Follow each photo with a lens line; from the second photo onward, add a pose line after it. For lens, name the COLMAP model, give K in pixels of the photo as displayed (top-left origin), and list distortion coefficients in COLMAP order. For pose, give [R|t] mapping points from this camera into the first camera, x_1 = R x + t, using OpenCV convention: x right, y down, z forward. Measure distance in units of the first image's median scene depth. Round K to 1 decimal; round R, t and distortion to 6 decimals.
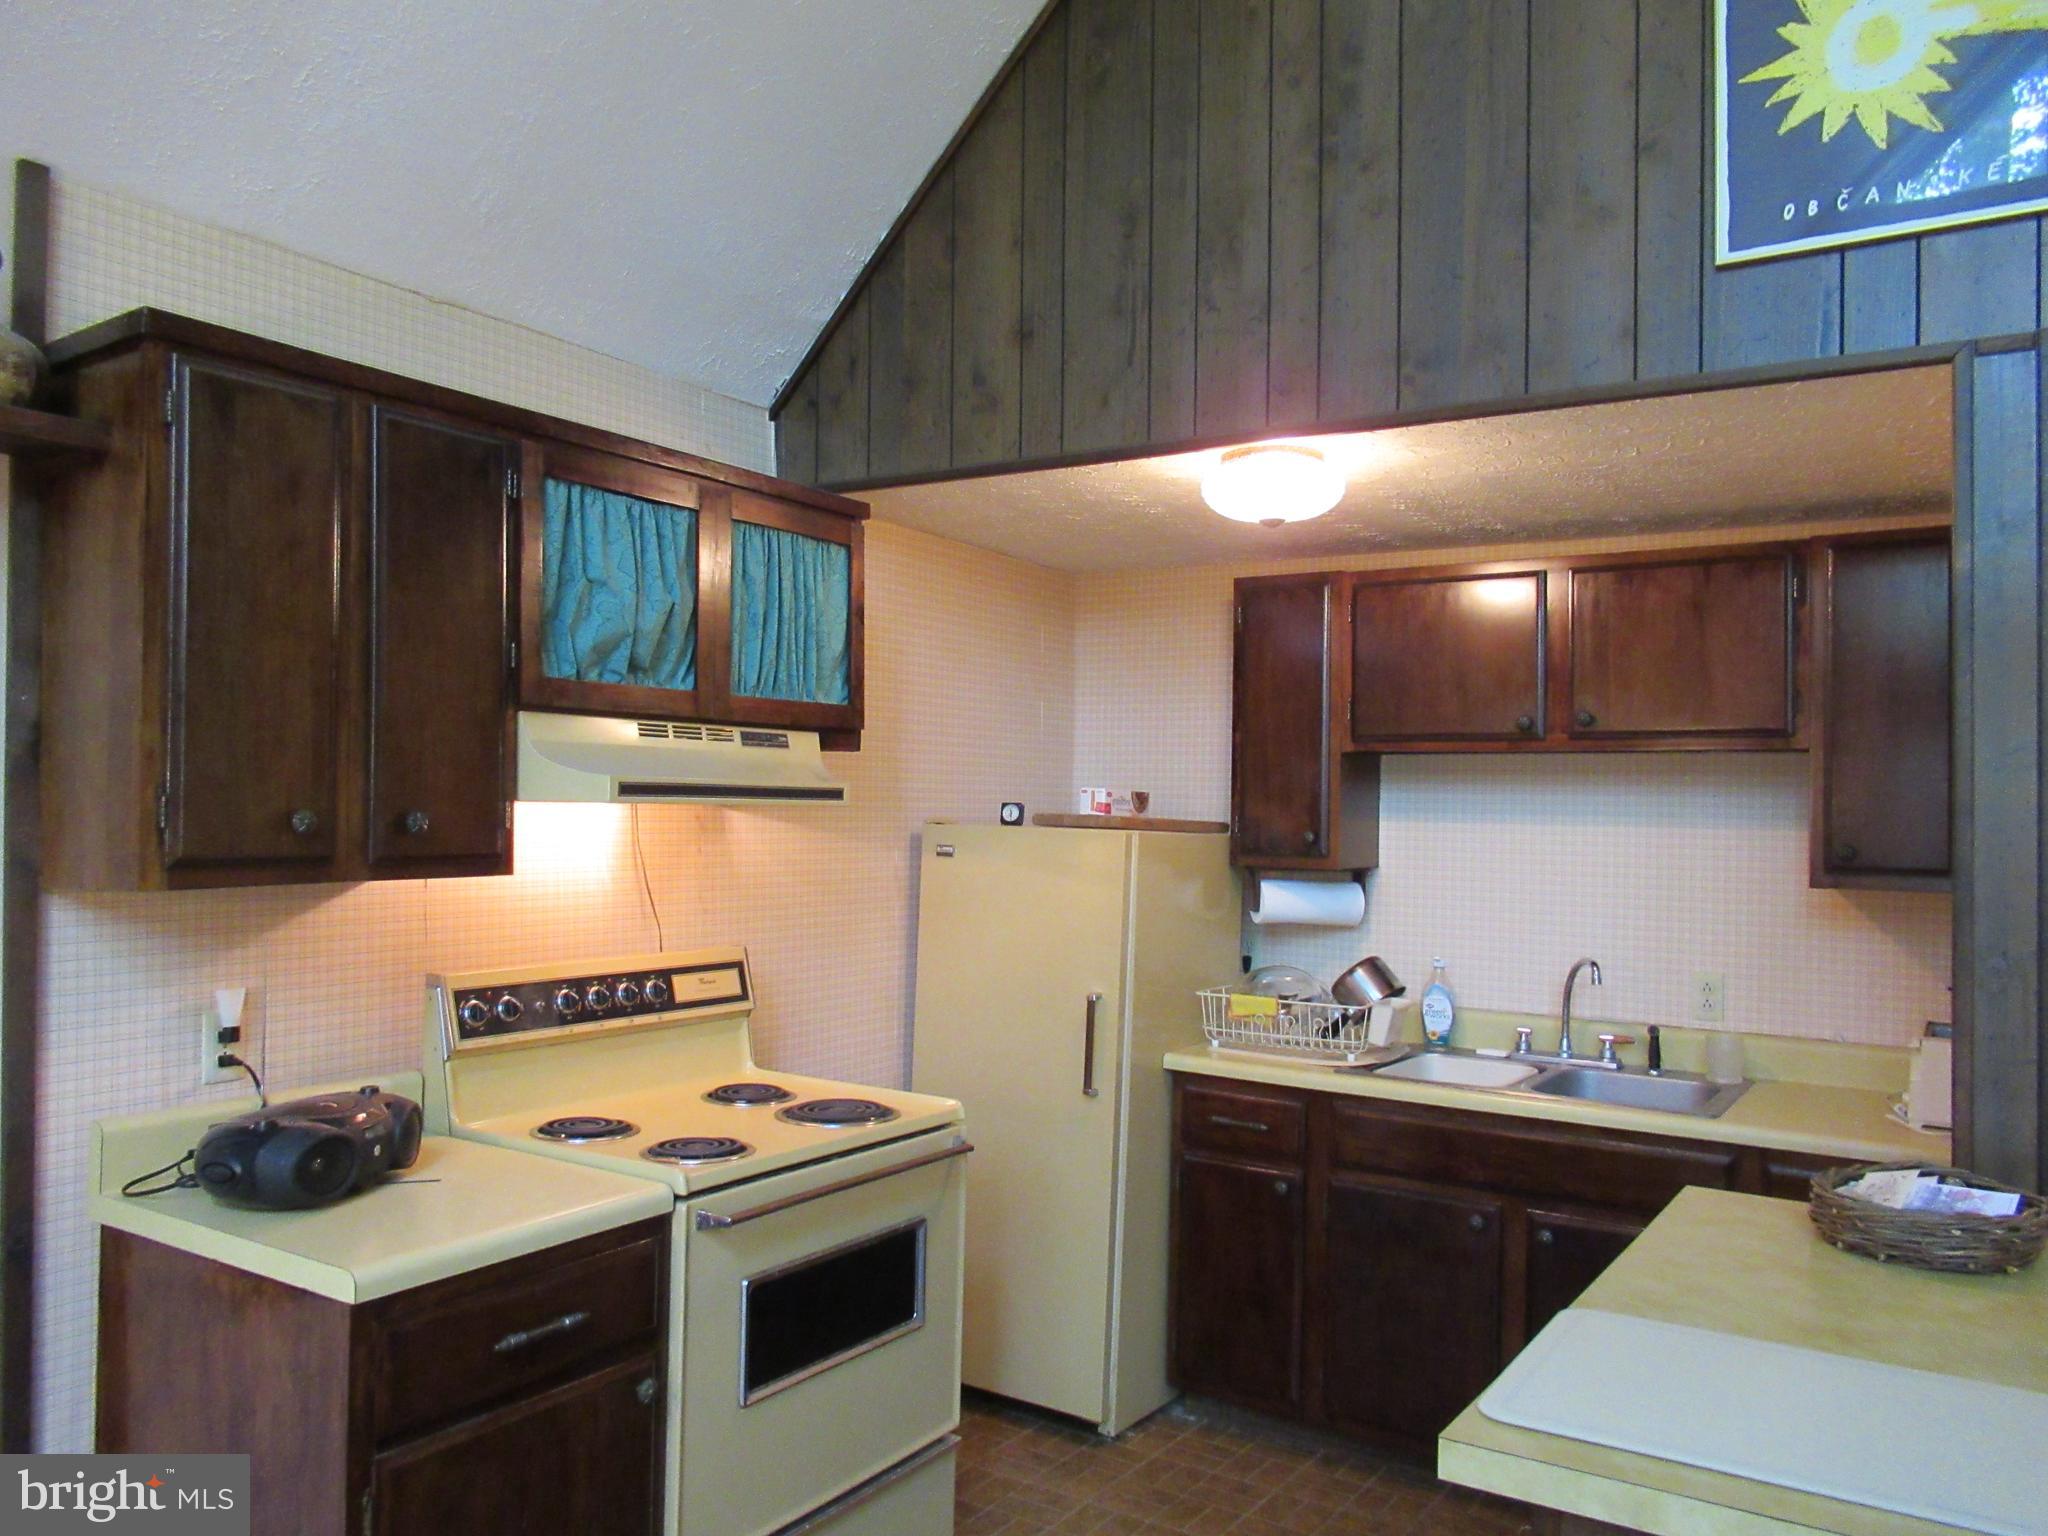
lens RADIAL K [[1522.3, 0, 1020.9], [0, 1522.3, 779.6], [0, 0, 1]] dist [-0.008902, 0.001642]
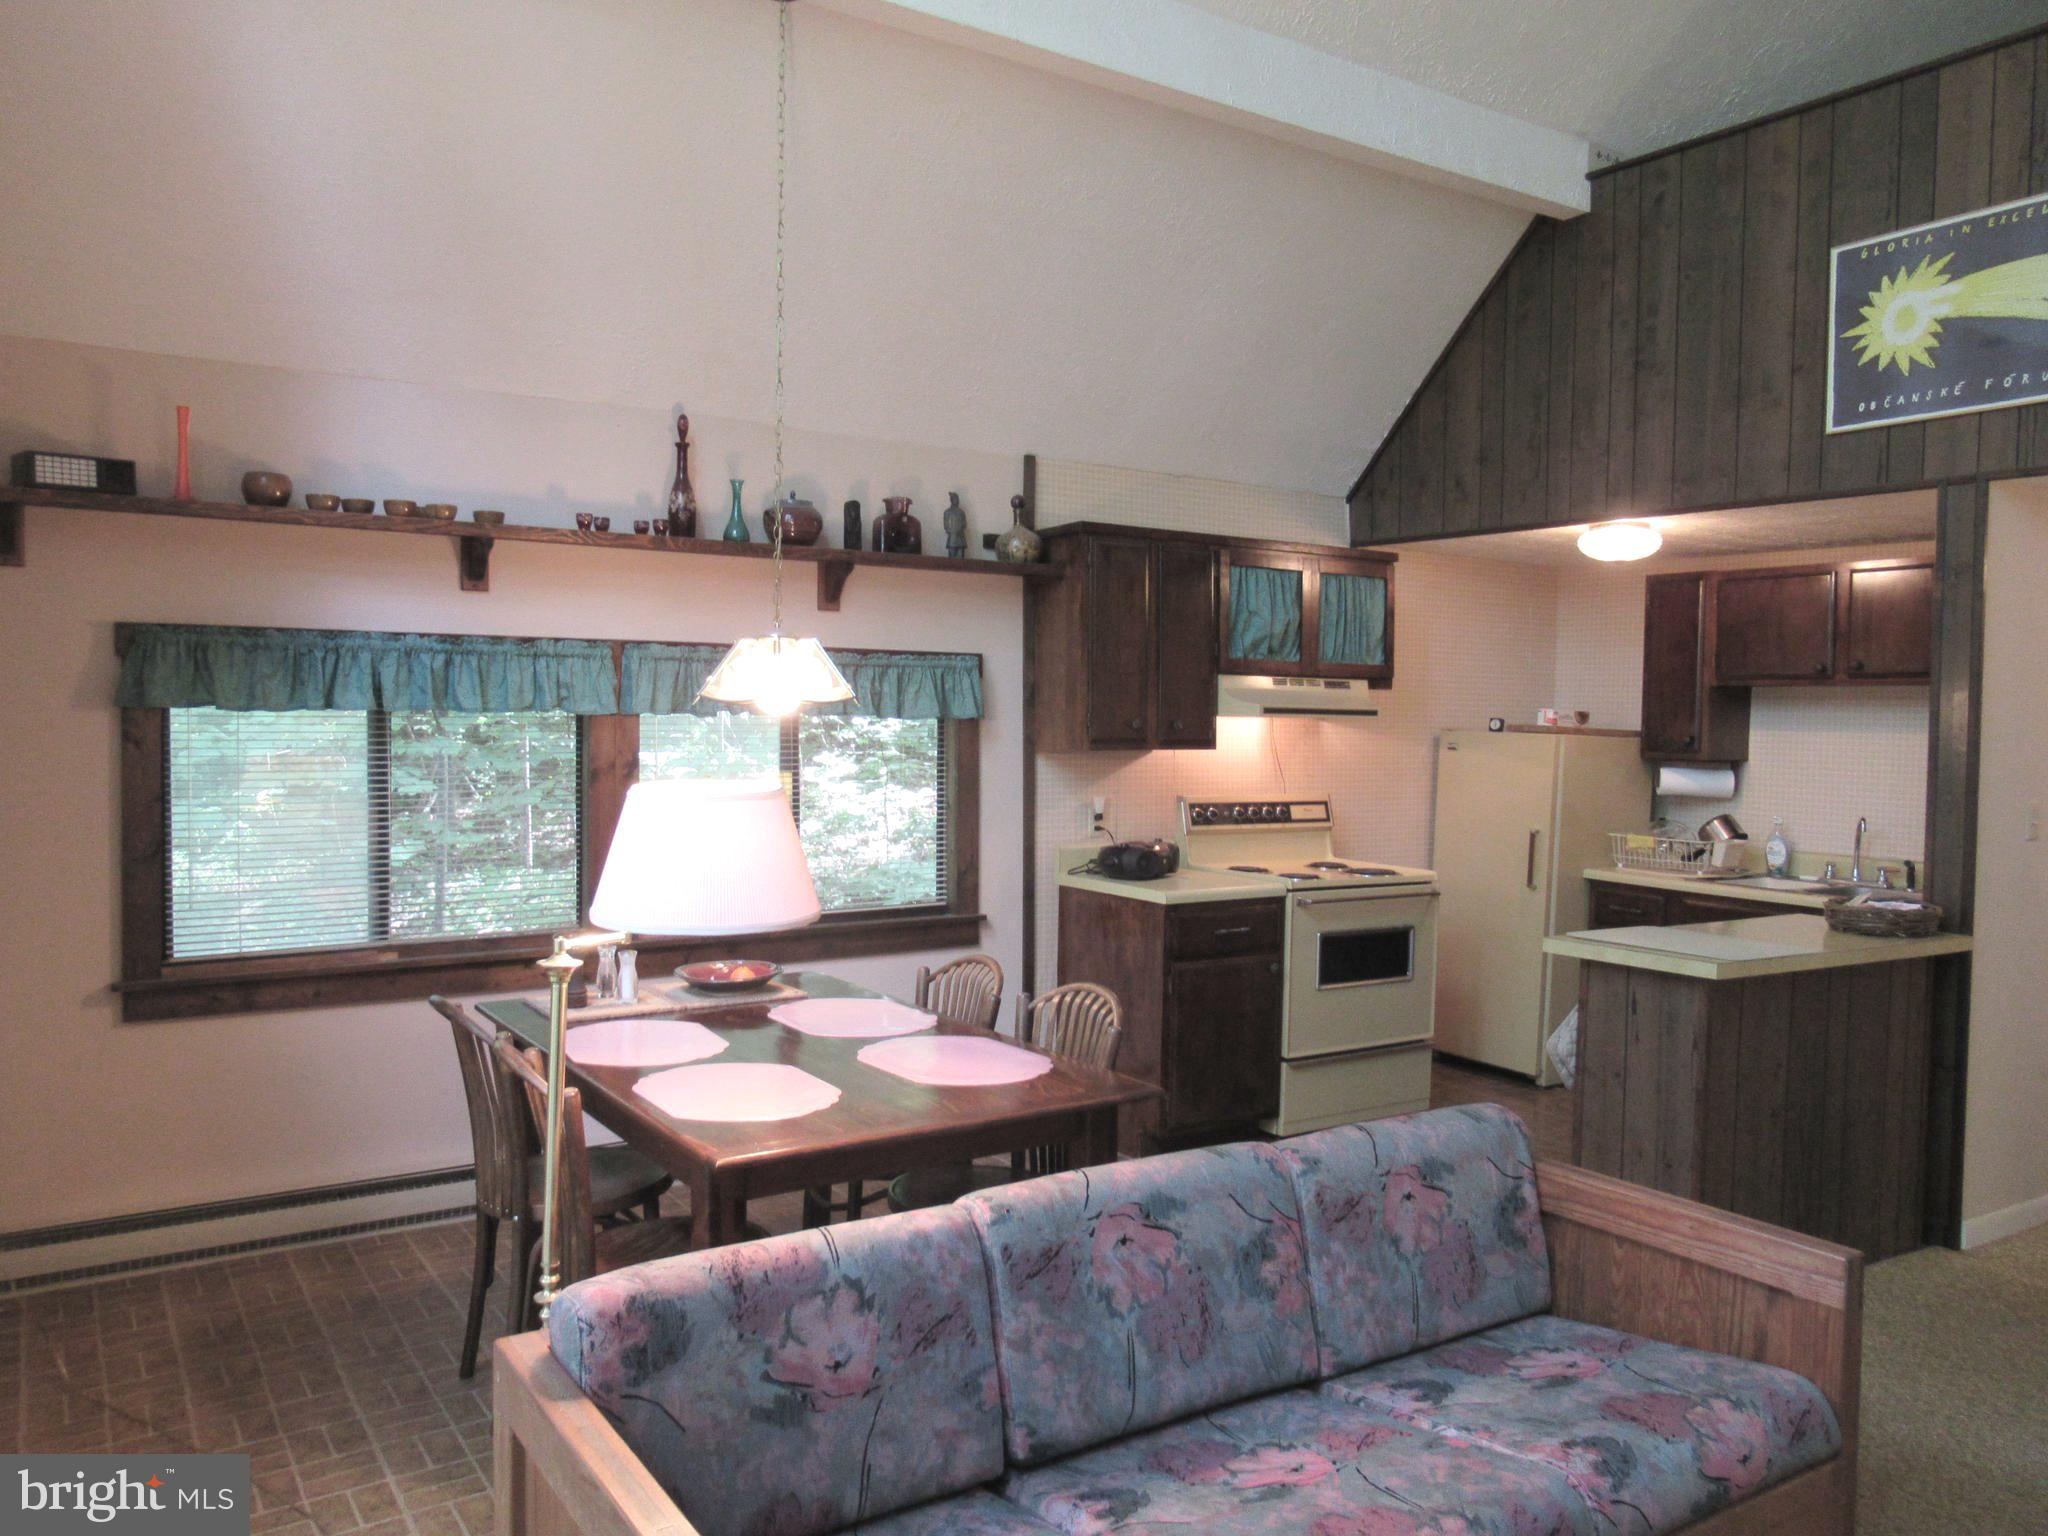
lens RADIAL K [[1522.3, 0, 1028.6], [0, 1522.3, 747.3], [0, 0, 1]] dist [-0.008902, 0.001642]
pose [[0.917076, 0.008442, -0.398624, 0.272717], [0.003594, 0.999560, 0.029439, -0.005229], [0.398697, -0.028430, 0.916642, -1.043749]]
